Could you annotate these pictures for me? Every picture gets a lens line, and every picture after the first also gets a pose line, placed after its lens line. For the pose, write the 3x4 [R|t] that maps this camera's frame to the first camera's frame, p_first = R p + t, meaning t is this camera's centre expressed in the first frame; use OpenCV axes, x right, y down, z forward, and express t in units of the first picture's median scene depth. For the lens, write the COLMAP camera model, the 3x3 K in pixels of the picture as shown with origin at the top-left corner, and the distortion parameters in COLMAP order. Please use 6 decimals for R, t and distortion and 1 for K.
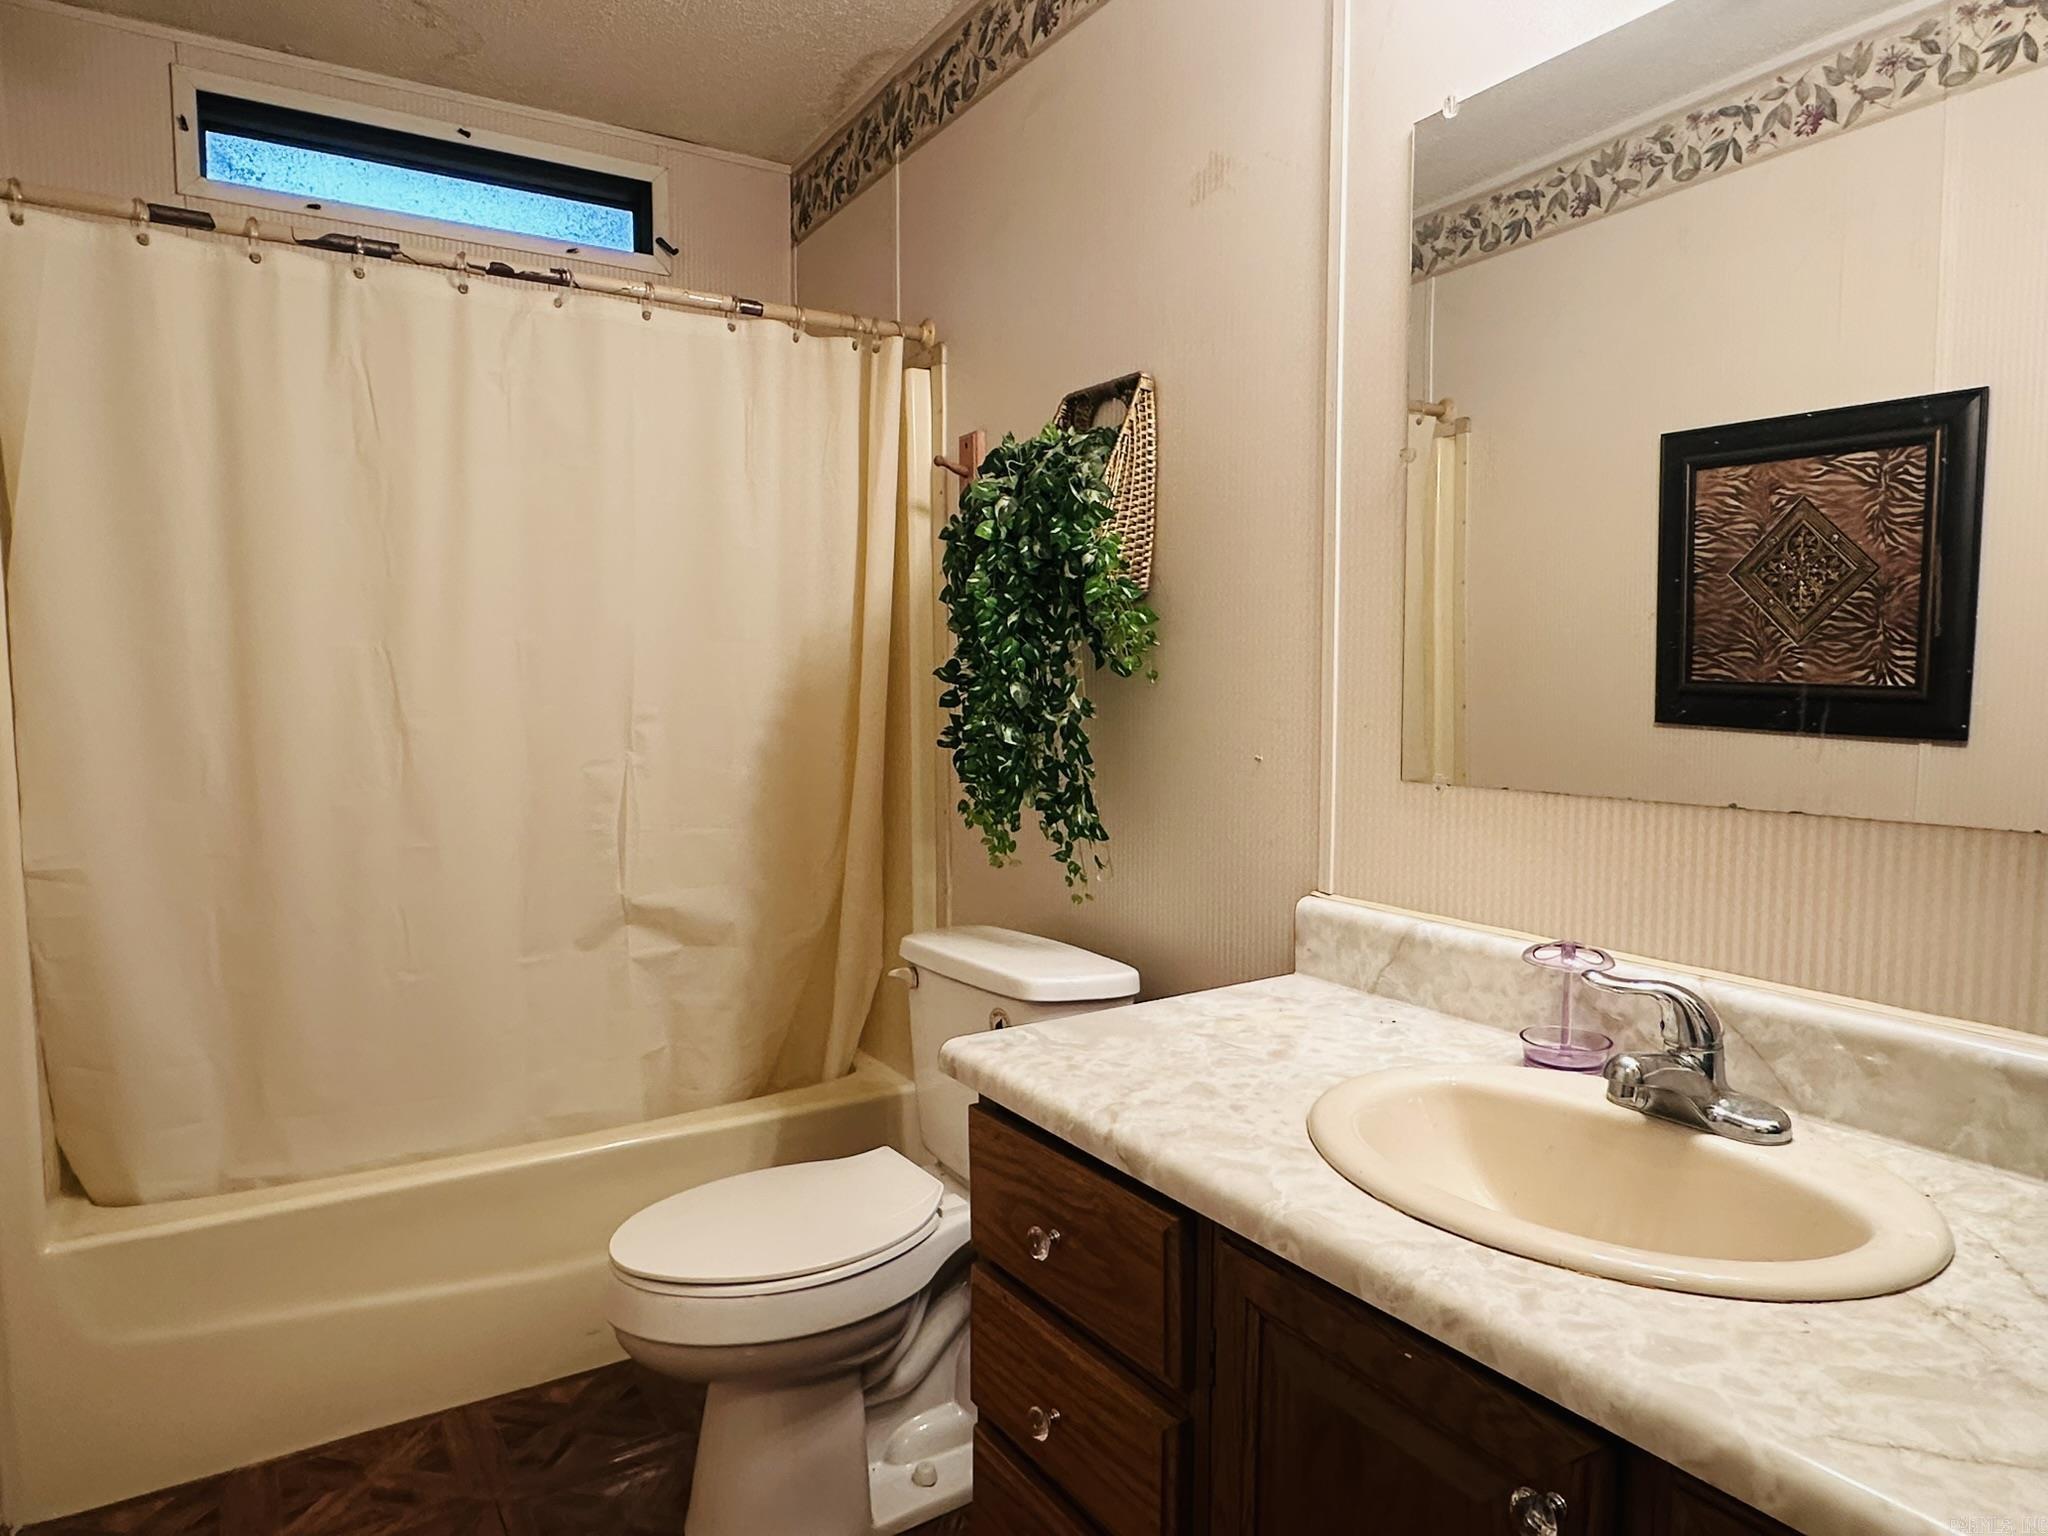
lens RADIAL K [[1263.7, 0, 1014.8], [0, 1263.7, 784.7], [0, 0, 1]] dist [-0.004249, 0.002189]
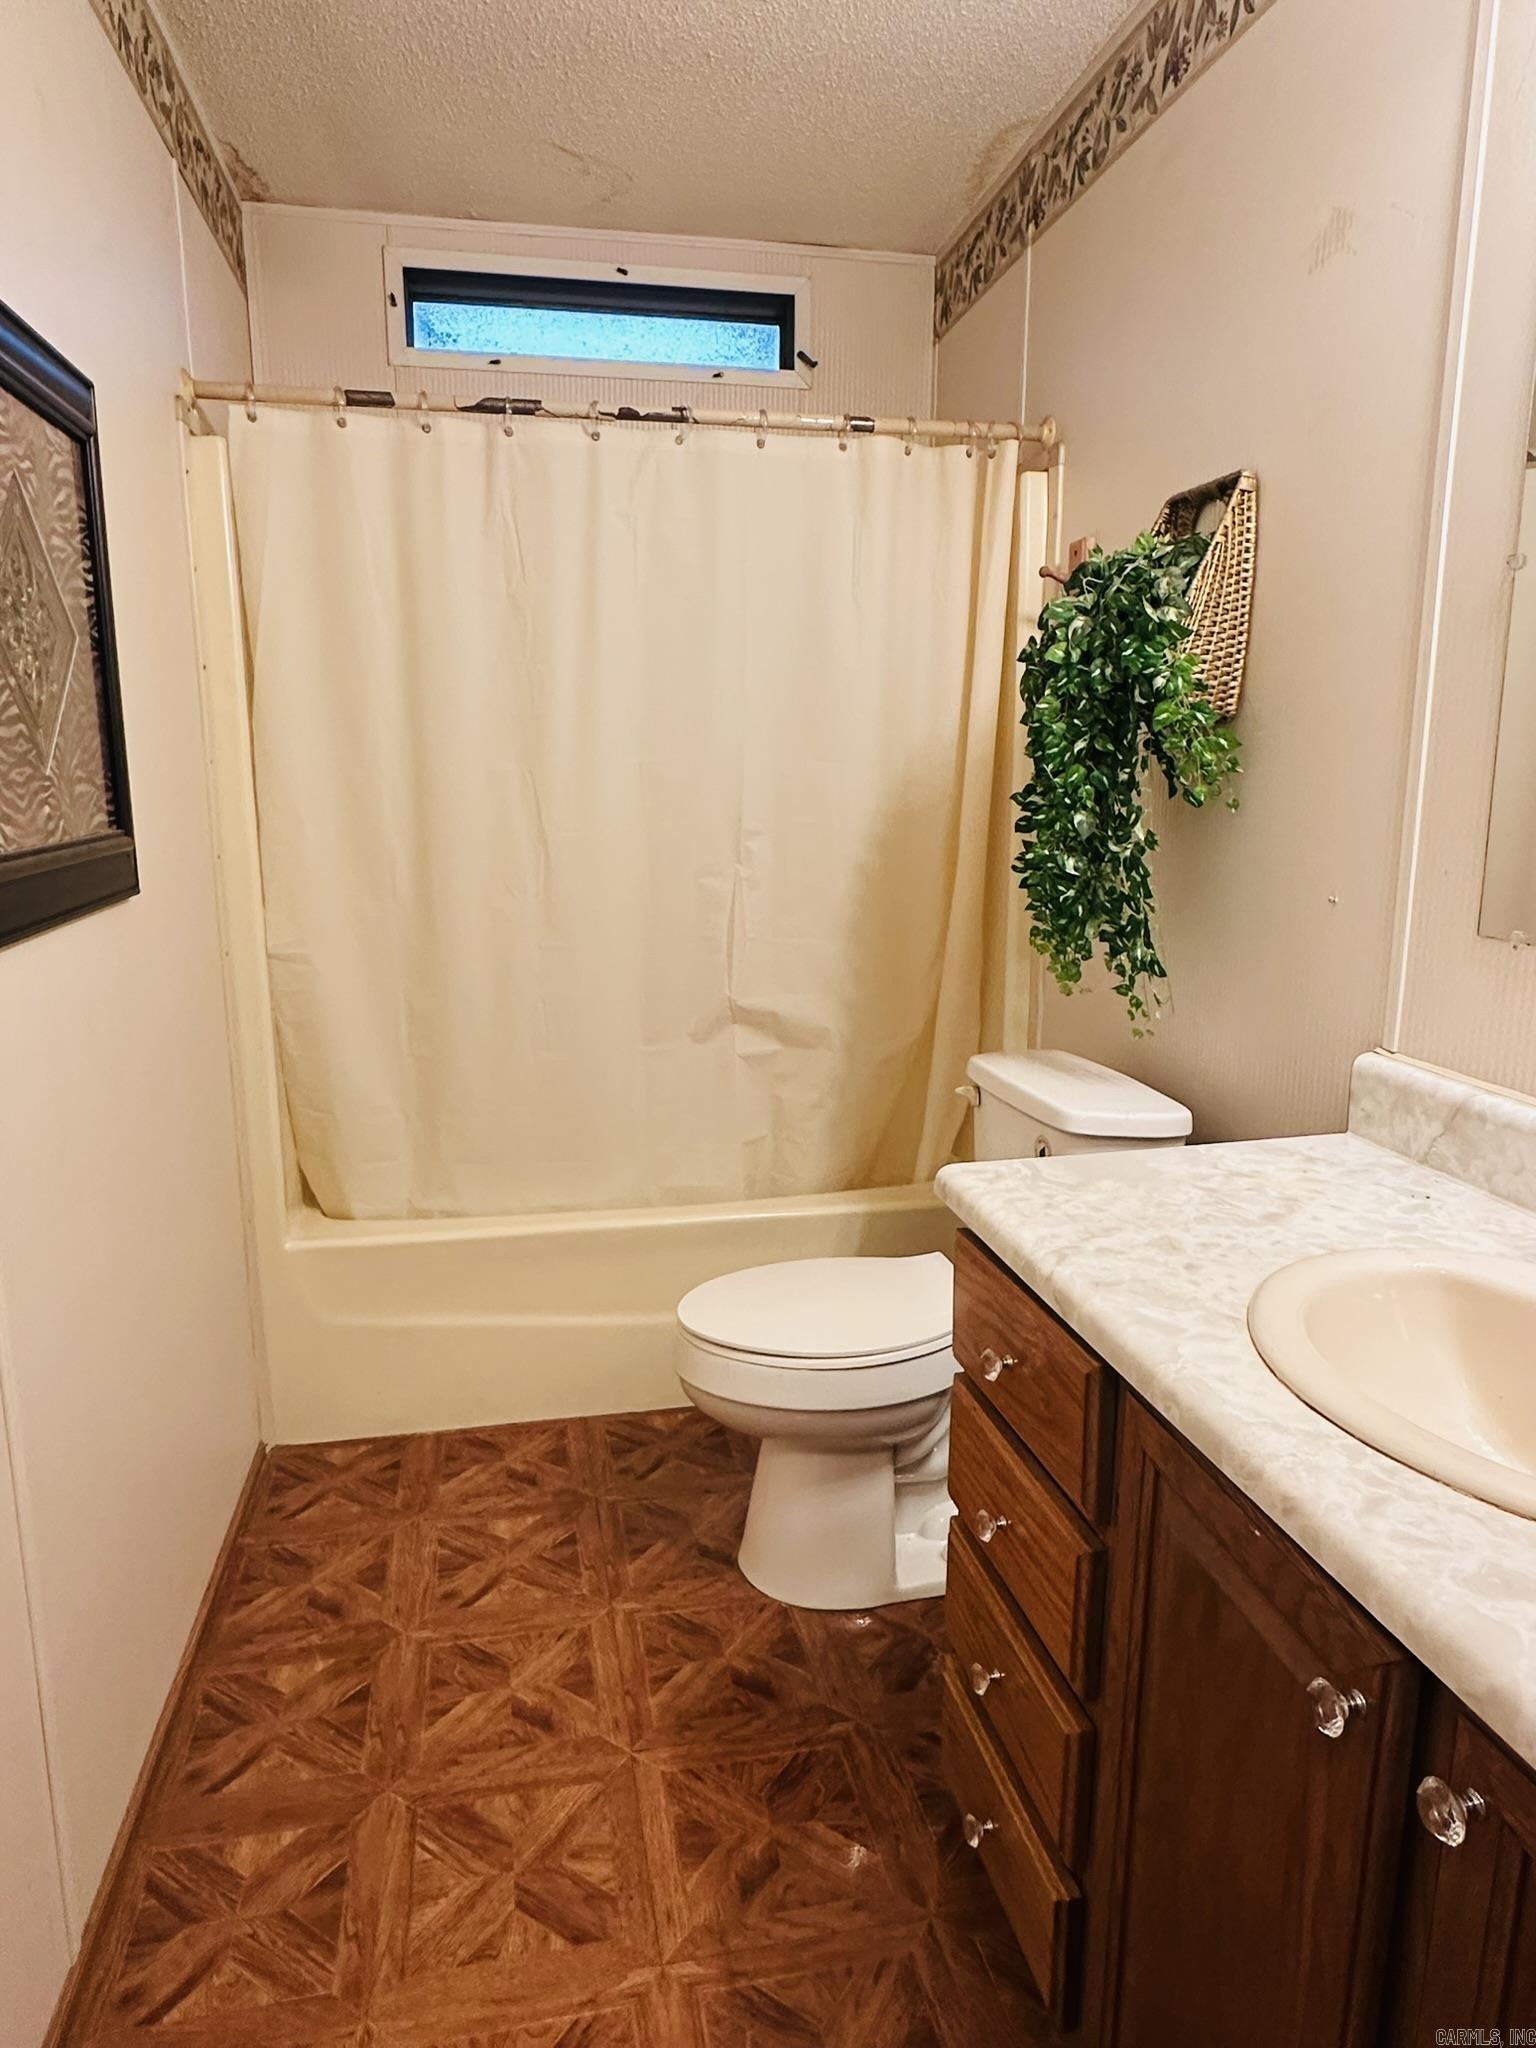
lens RADIAL K [[1263.7, 0, 761.8], [0, 1263.7, 1020.6], [0, 0, 1]] dist [-0.004249, 0.002189]
pose [[0.936744, 0.069008, -0.343146, 0.113100], [-0.029981, 0.992588, 0.117769, -0.026858], [0.348730, -0.100031, 0.931870, -0.016312]]
